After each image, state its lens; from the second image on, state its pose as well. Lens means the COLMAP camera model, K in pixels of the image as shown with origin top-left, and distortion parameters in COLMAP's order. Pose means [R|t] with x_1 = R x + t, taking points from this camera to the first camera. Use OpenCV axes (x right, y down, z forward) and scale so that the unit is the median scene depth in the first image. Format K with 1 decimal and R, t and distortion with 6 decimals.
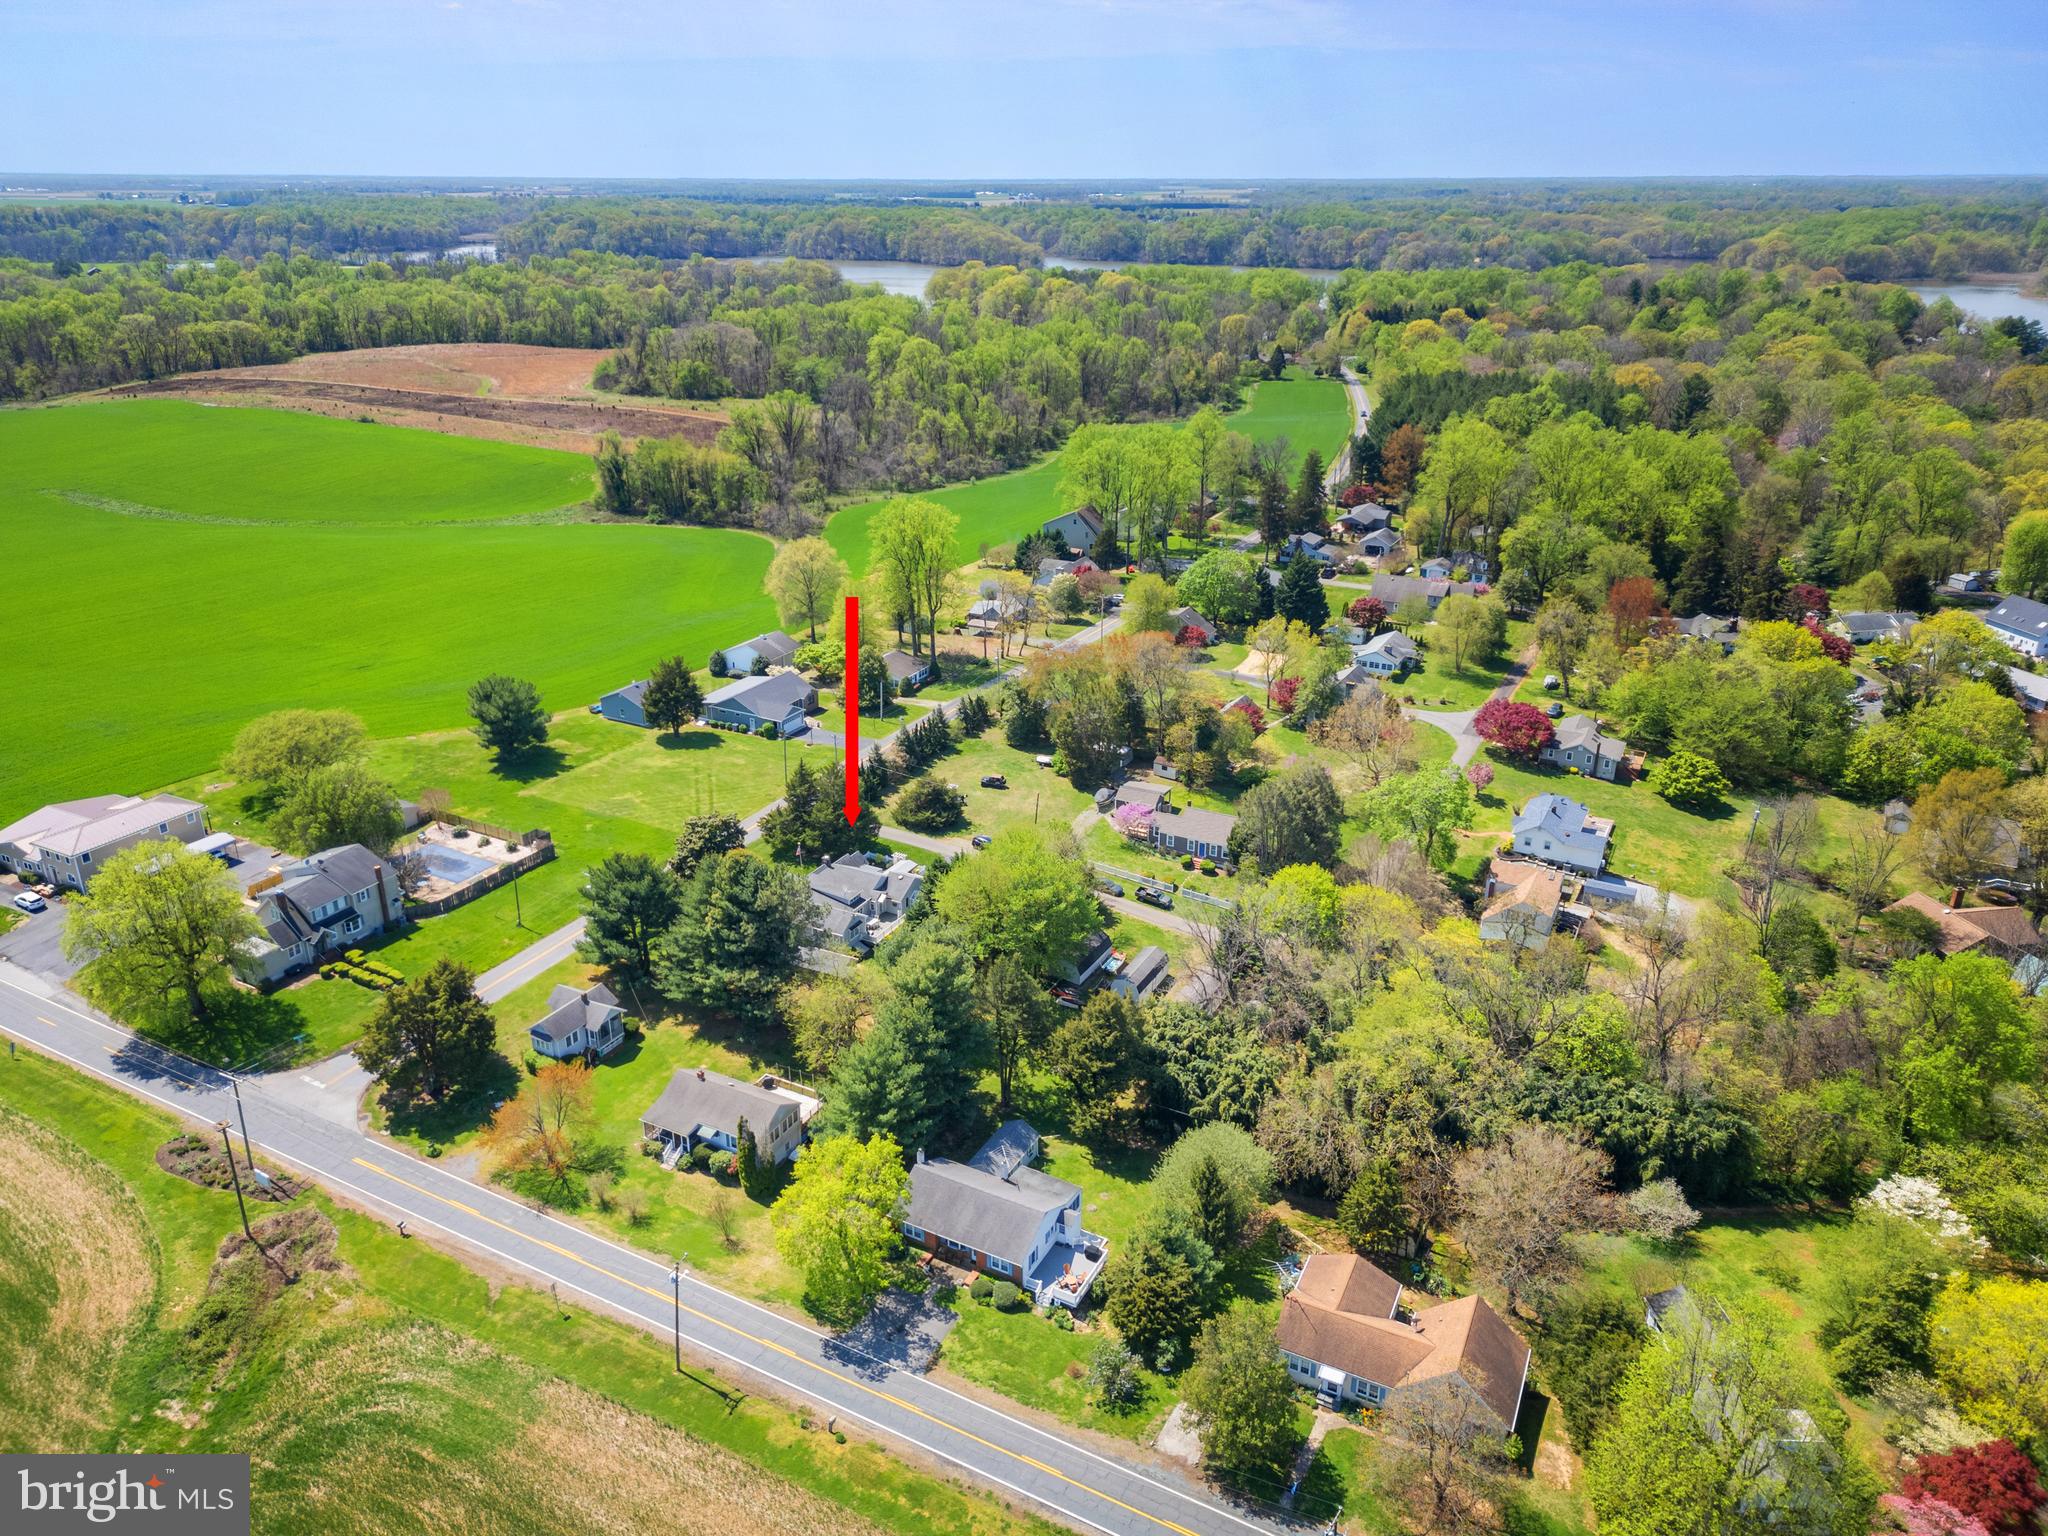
lens RADIAL K [[1455.4, 0, 1019.6], [0, 1455.4, 761.4], [0, 0, 1]] dist [0.053494, -0.059216]
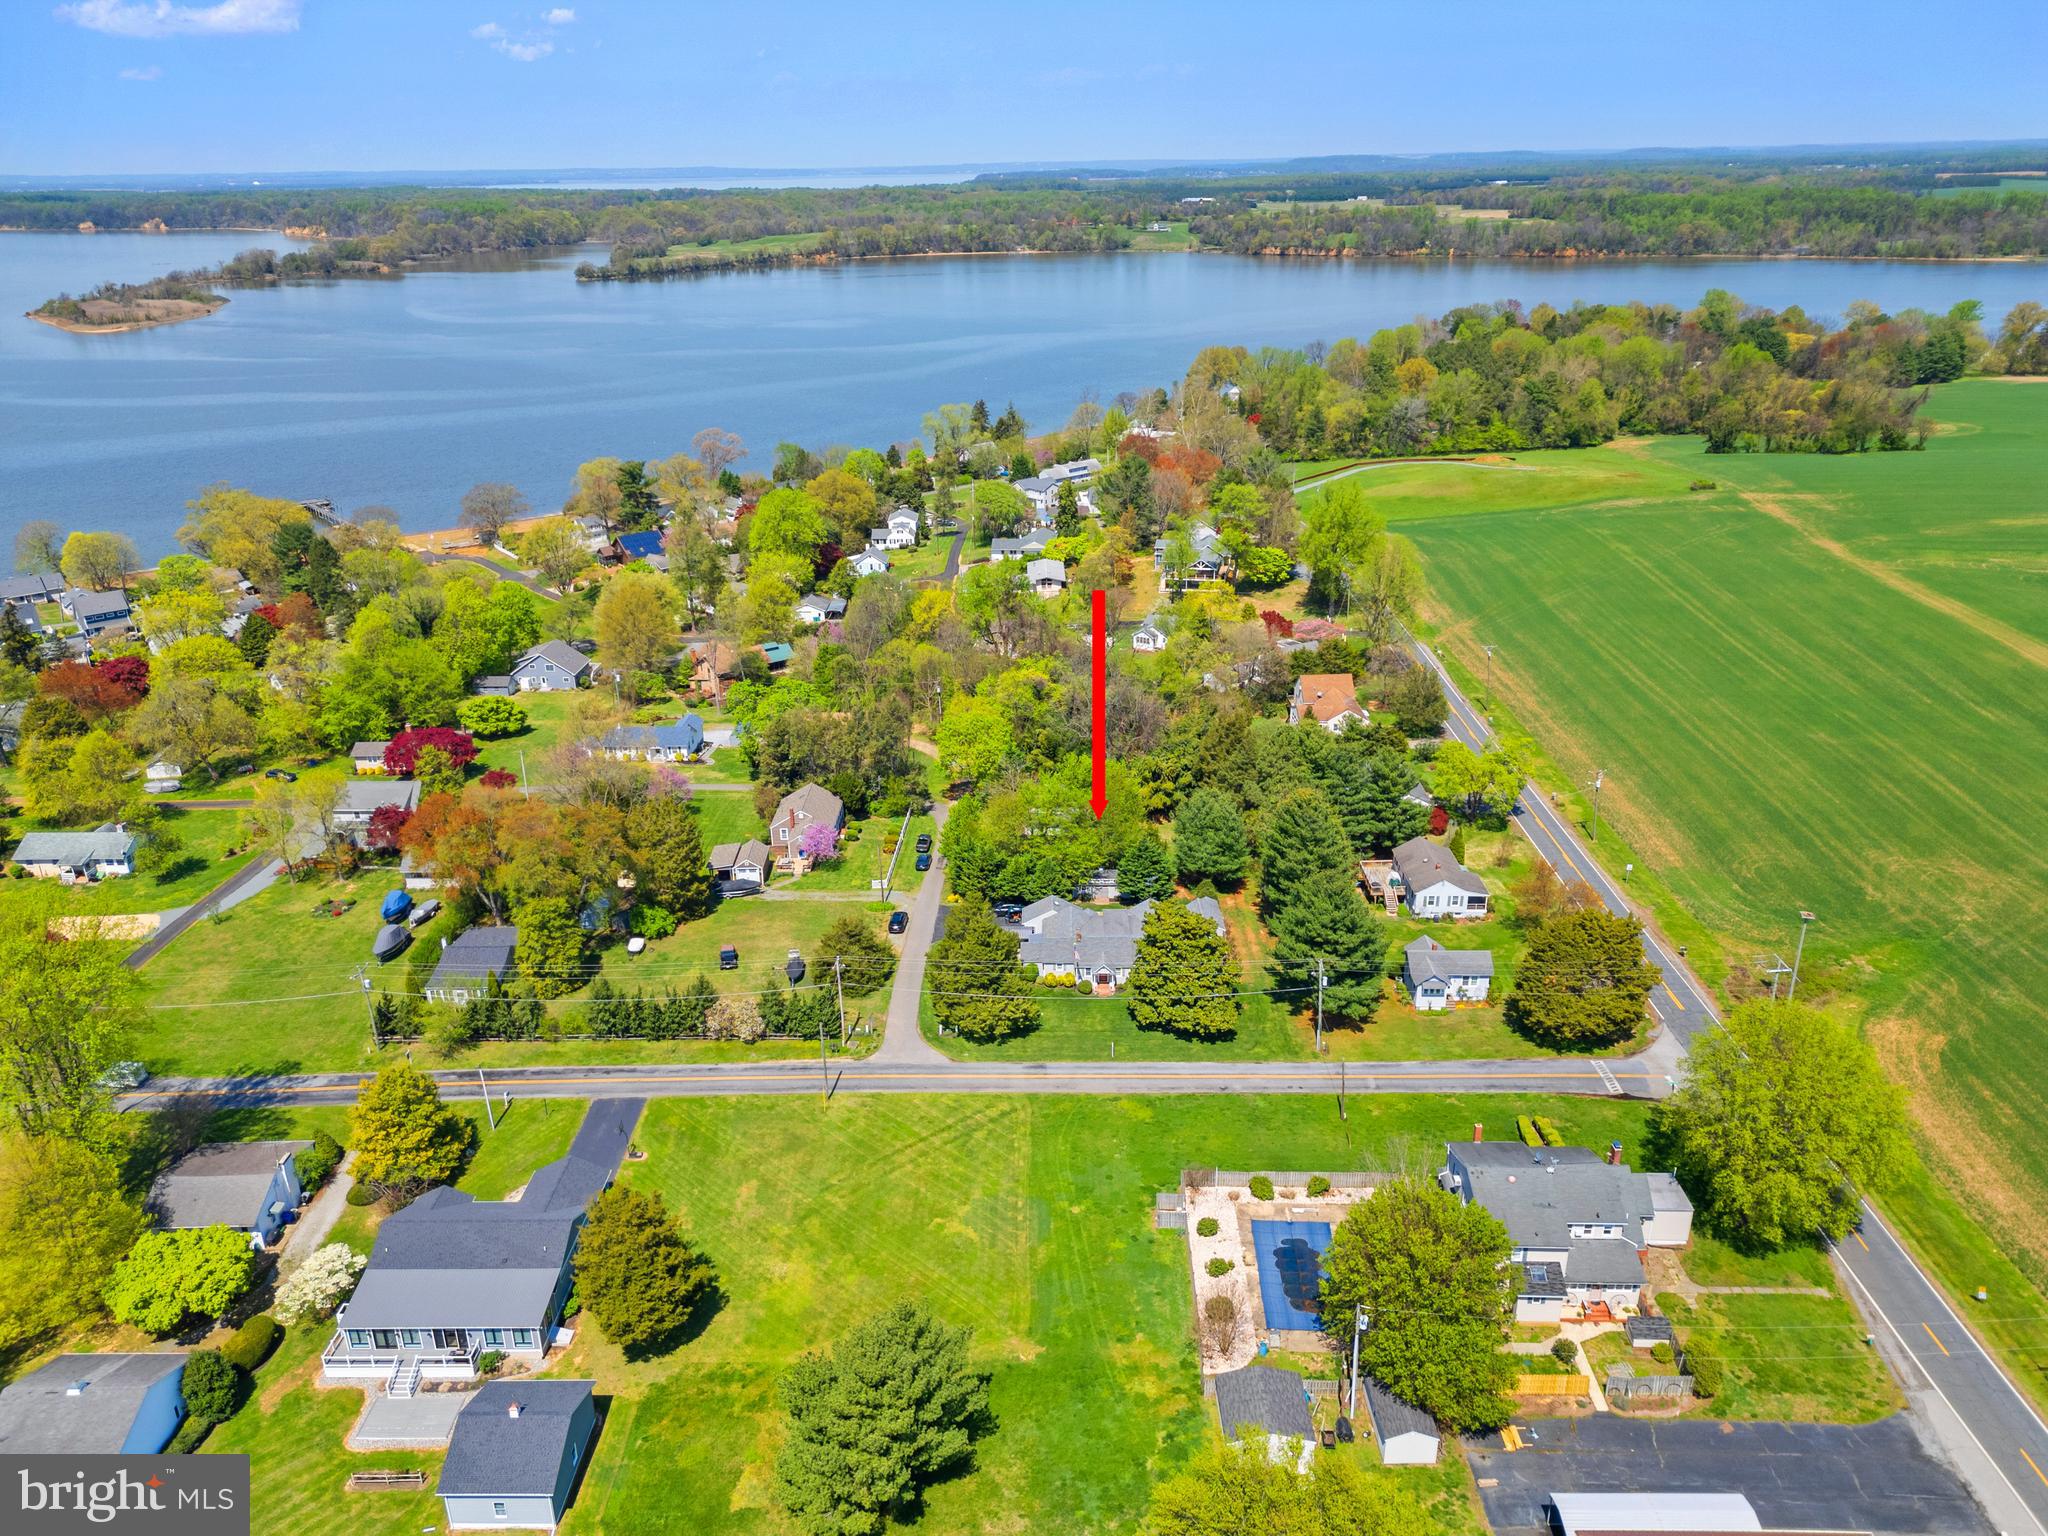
lens RADIAL K [[1437.7, 0, 1015.4], [0, 1437.7, 728.3], [0, 0, 1]] dist [0.068972, -0.067292]
pose [[-0.441697, -0.324001, 0.836617, -1.290862], [0.352488, 0.794852, 0.493925, -0.783700], [-0.825019, 0.513063, -0.236877, 1.846357]]
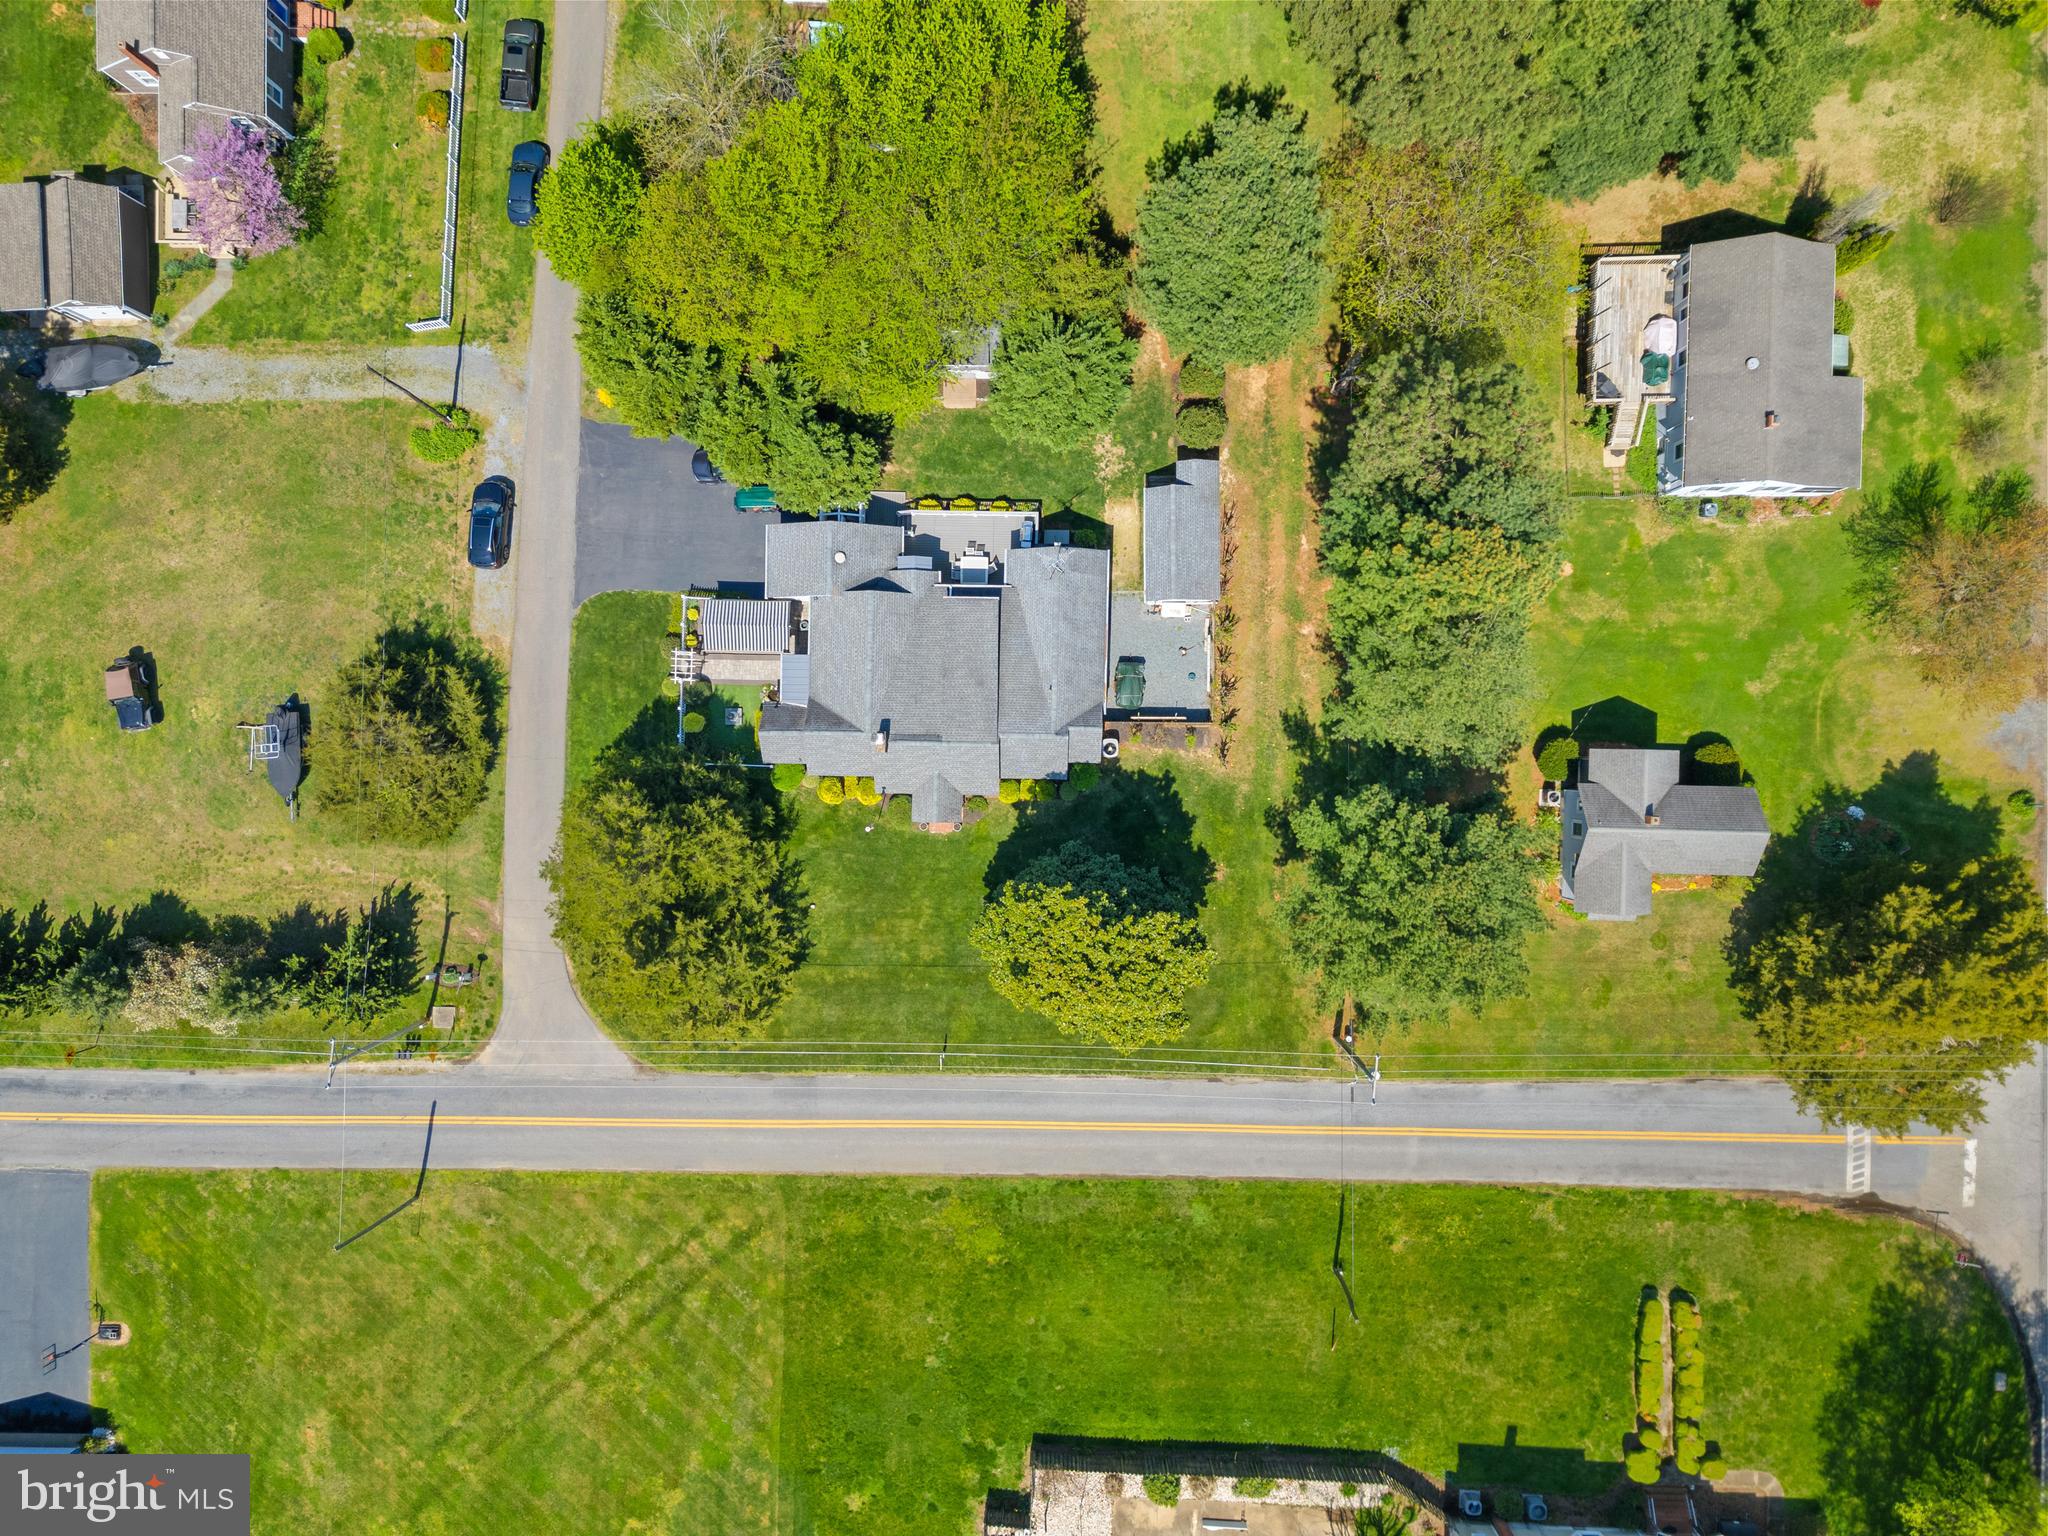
lens RADIAL K [[1455.4, 0, 1019.6], [0, 1455.4, 761.4], [0, 0, 1]] dist [0.053494, -0.059216]
pose [[-0.441959, -0.896511, -0.030679, -0.214354], [0.338781, -0.198483, 0.919691, -0.478206], [-0.830602, 0.396072, 0.391442, 1.263422]]
